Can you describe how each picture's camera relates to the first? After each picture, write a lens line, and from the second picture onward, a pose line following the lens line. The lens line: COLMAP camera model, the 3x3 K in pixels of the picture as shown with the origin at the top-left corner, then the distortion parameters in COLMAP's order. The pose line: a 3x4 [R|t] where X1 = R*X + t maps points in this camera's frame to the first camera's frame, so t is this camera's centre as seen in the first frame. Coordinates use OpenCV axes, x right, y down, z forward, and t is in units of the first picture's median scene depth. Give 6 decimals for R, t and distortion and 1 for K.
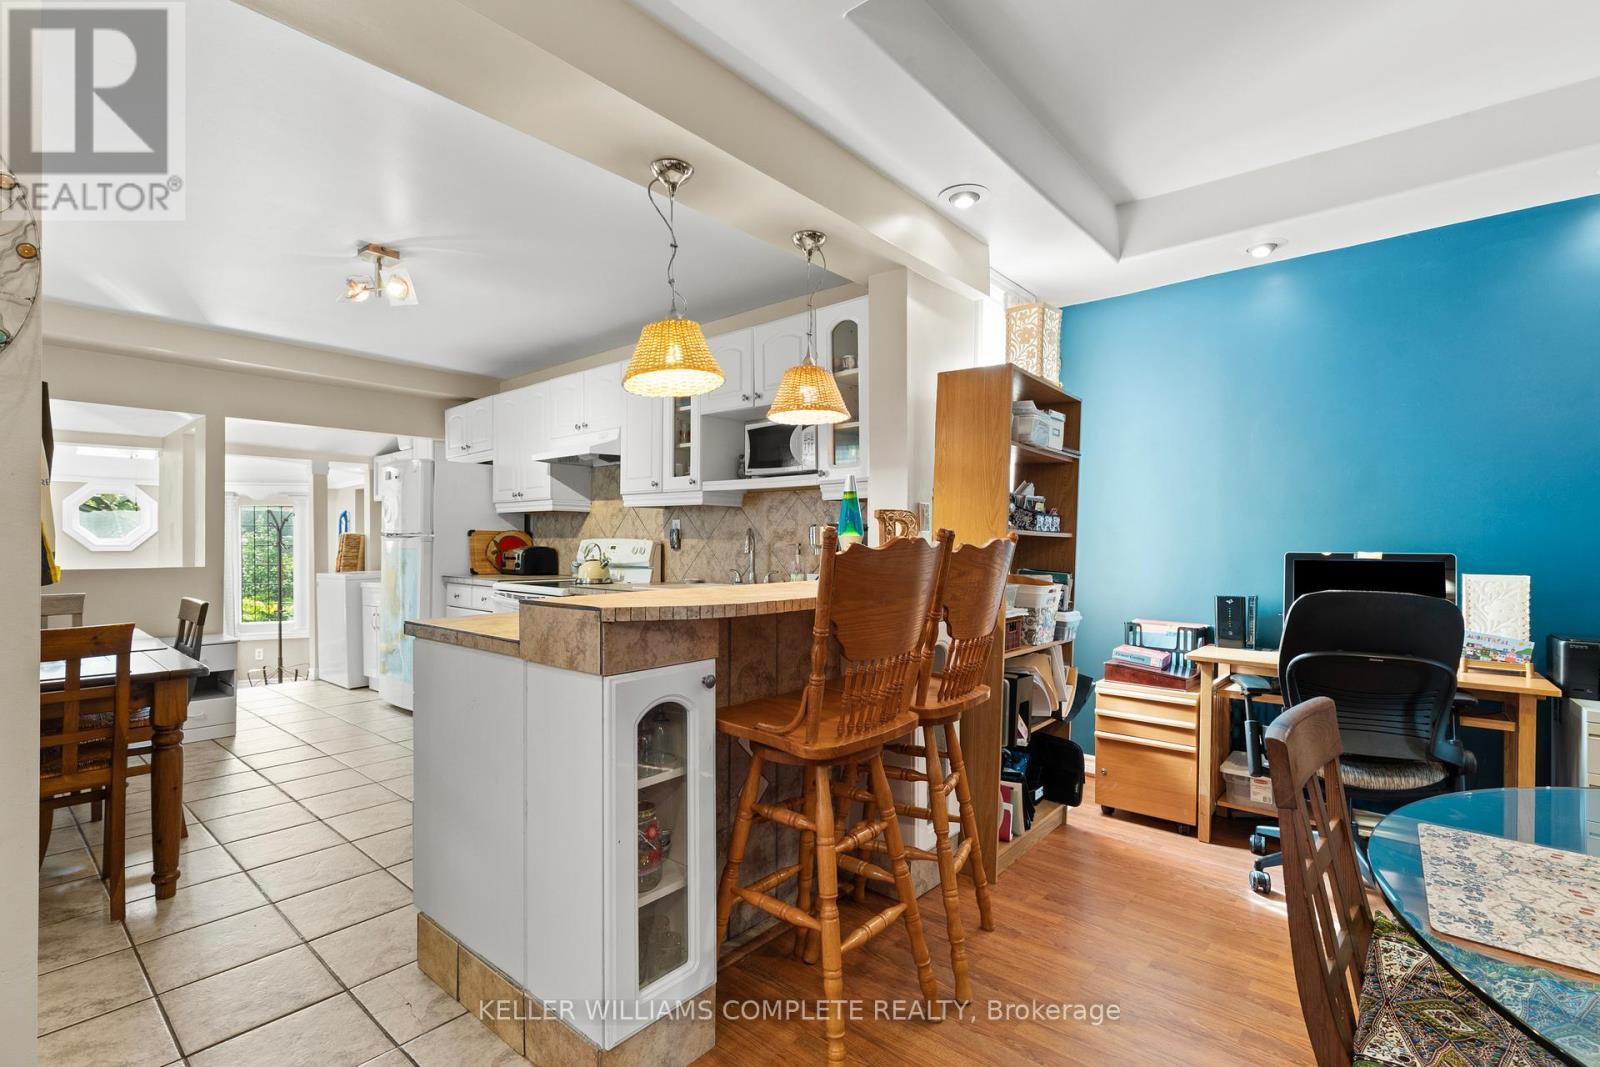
lens RADIAL K [[725.3, 0, 802.0], [0, 725.3, 538.6], [0, 0, 1]] dist [0.002595, 0.000062]
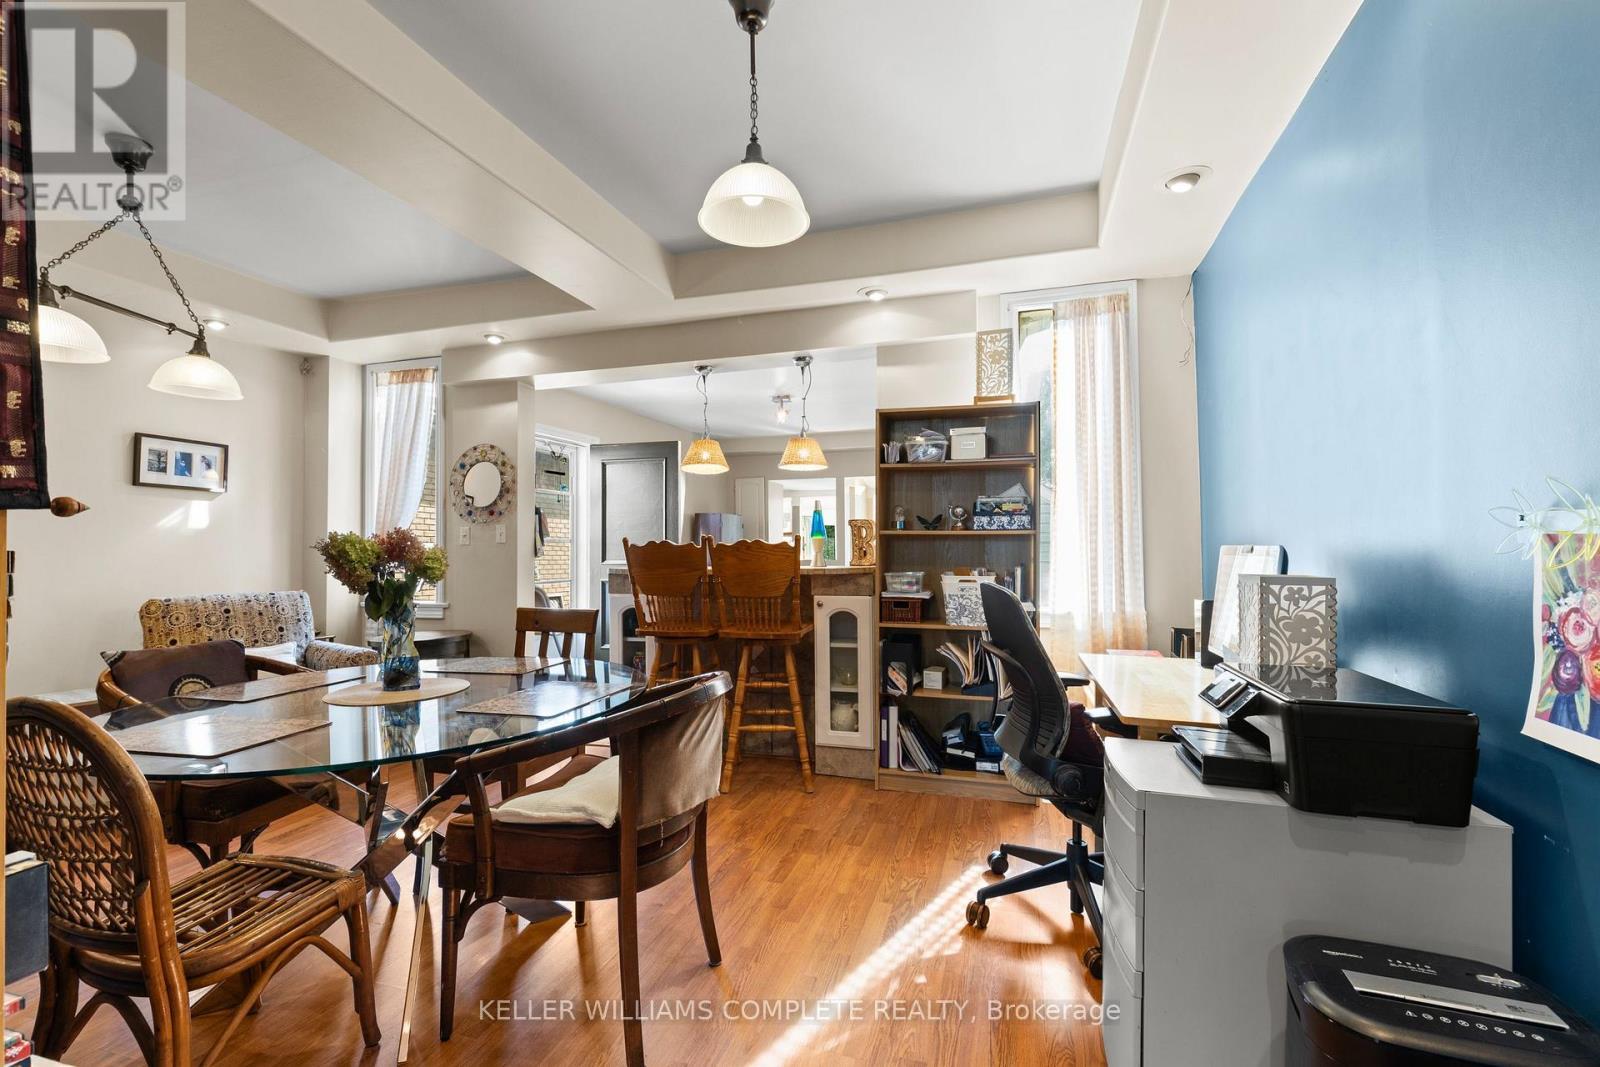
lens RADIAL K [[701.9, 0, 800.0], [0, 701.9, 533.5], [0, 0, 1]] dist [-0.000612, -0.000039]
pose [[0.415804, -0.025778, -0.909089, 0.898217], [0.013548, 0.999663, -0.022150, 0.012141], [0.909353, -0.003106, 0.416013, 0.203914]]
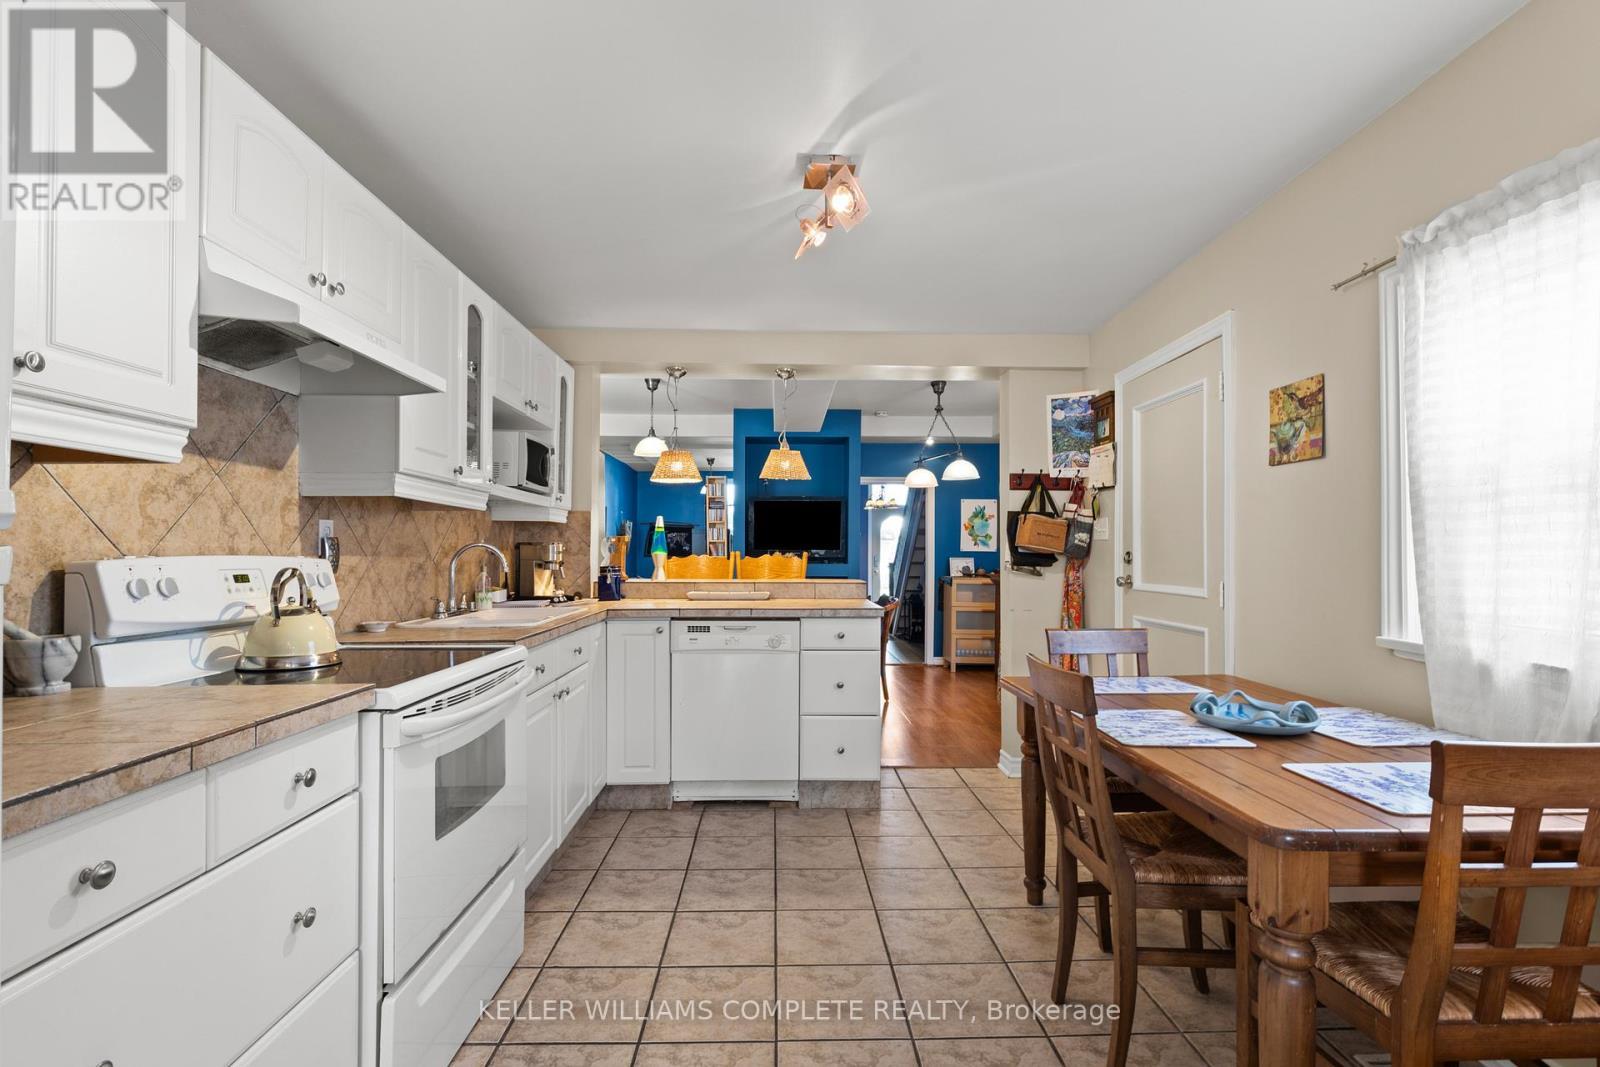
lens RADIAL K [[769.2, 0, 805.5], [0, 769.2, 541.1], [0, 0, 1]] dist [0.011426, -0.012160]
pose [[-0.682987, 0.007287, 0.730394, -0.894051], [-0.006609, 0.999848, -0.016156, -0.003897], [-0.730400, -0.015861, -0.682835, 1.213317]]
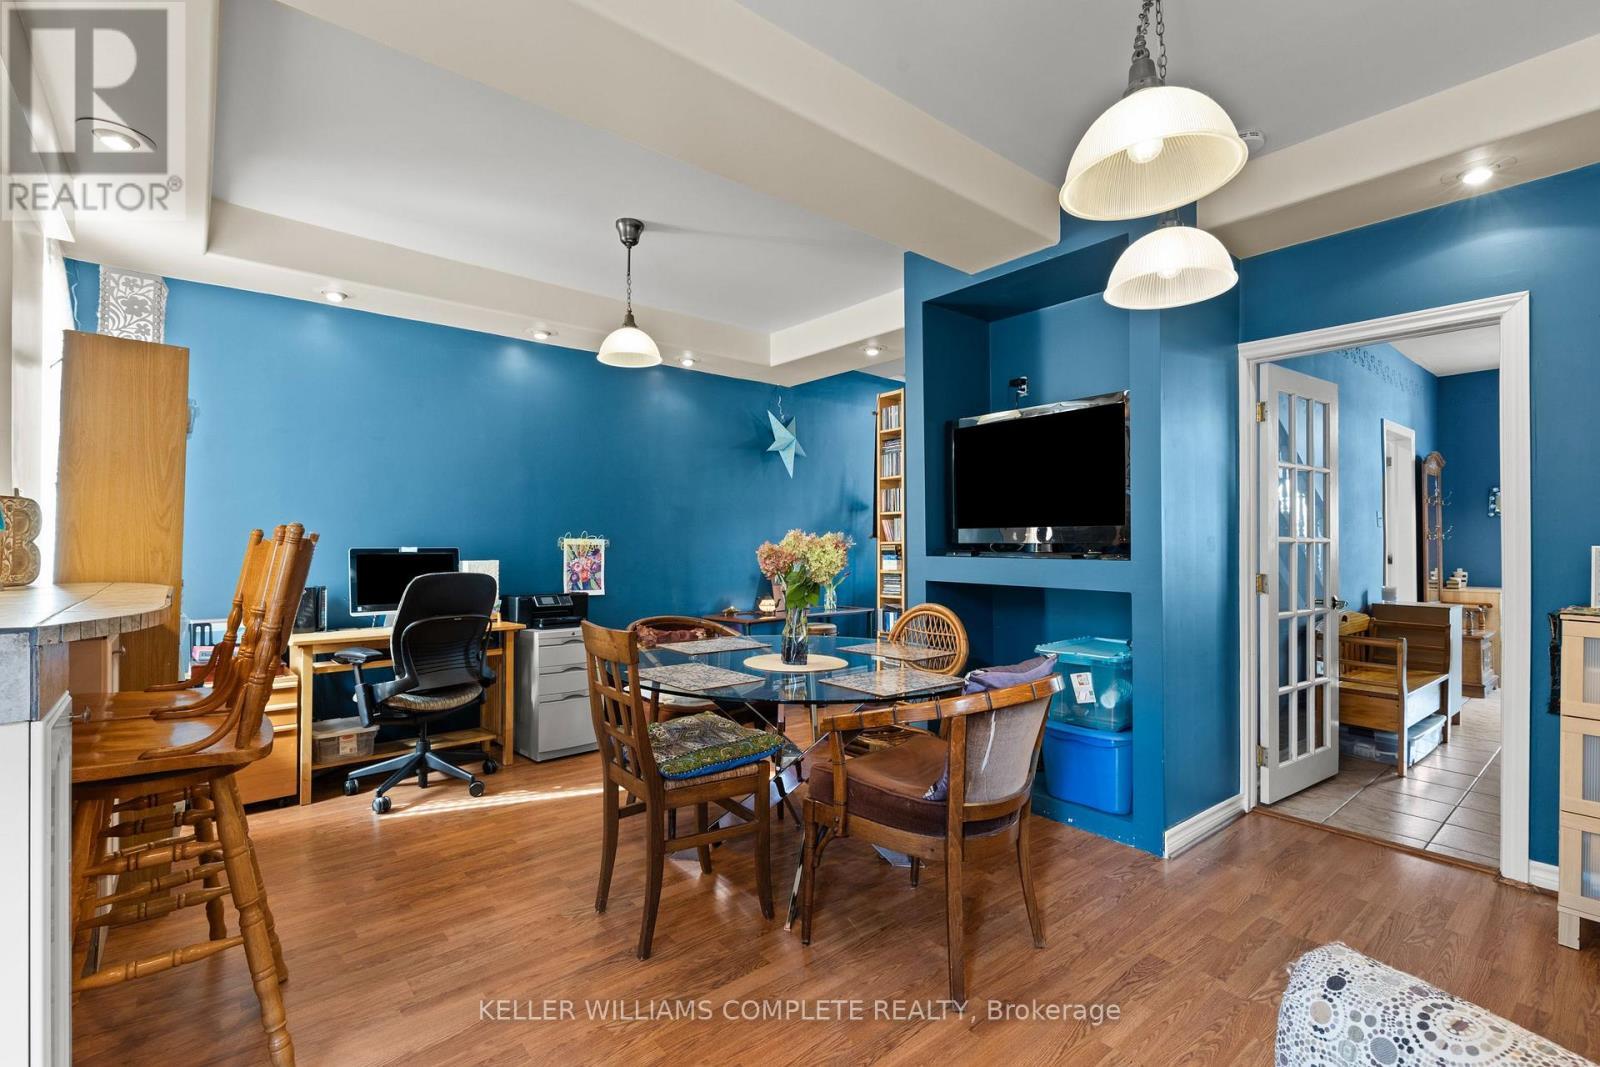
lens RADIAL K [[701.9, 0, 800.0], [0, 701.9, 533.5], [0, 0, 1]] dist [-0.000612, -0.000039]
pose [[0.152599, 0.010798, 0.988229, -0.296218], [-0.002693, 0.999941, -0.010511, 0.003092], [-0.988285, -0.001058, 0.152619, 0.051558]]
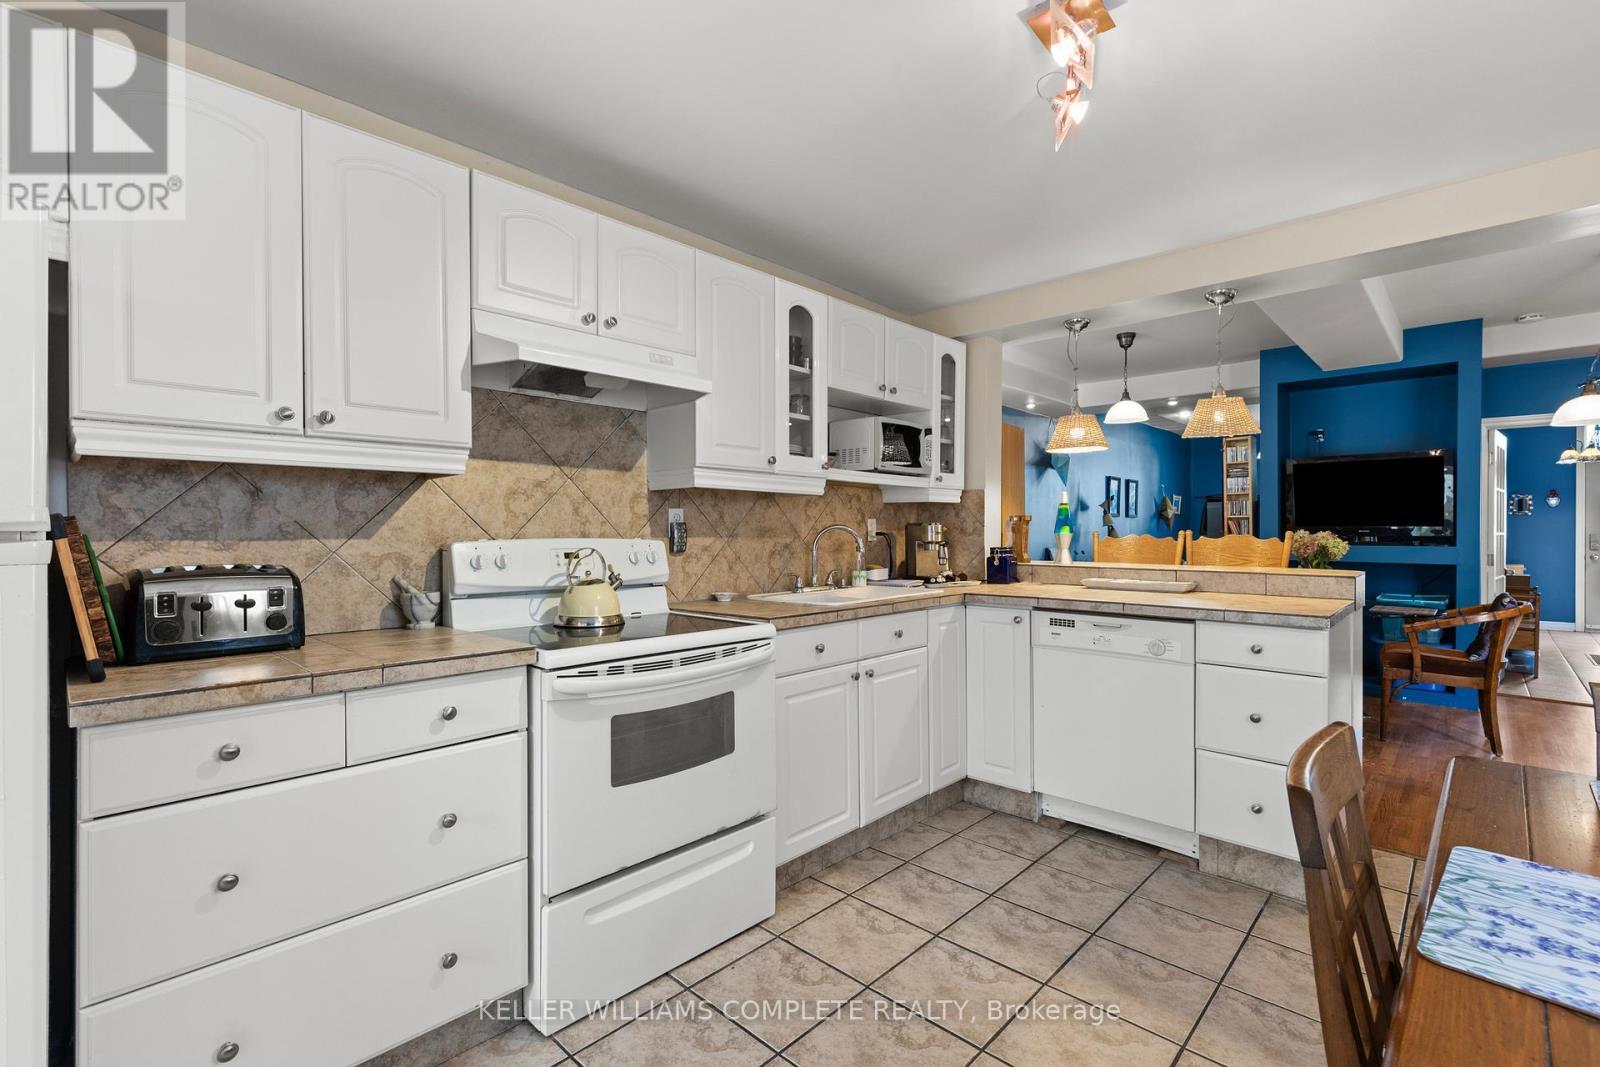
lens RADIAL K [[732.6, 0, 766.0], [0, 732.6, 533.3], [0, 0, 1]] dist [0.003946, 0.000027]
pose [[0.060797, -0.007800, 0.998120, -0.901175], [-0.001606, 0.999967, 0.007912, -0.009656], [-0.998149, -0.002084, 0.060782, 0.940777]]
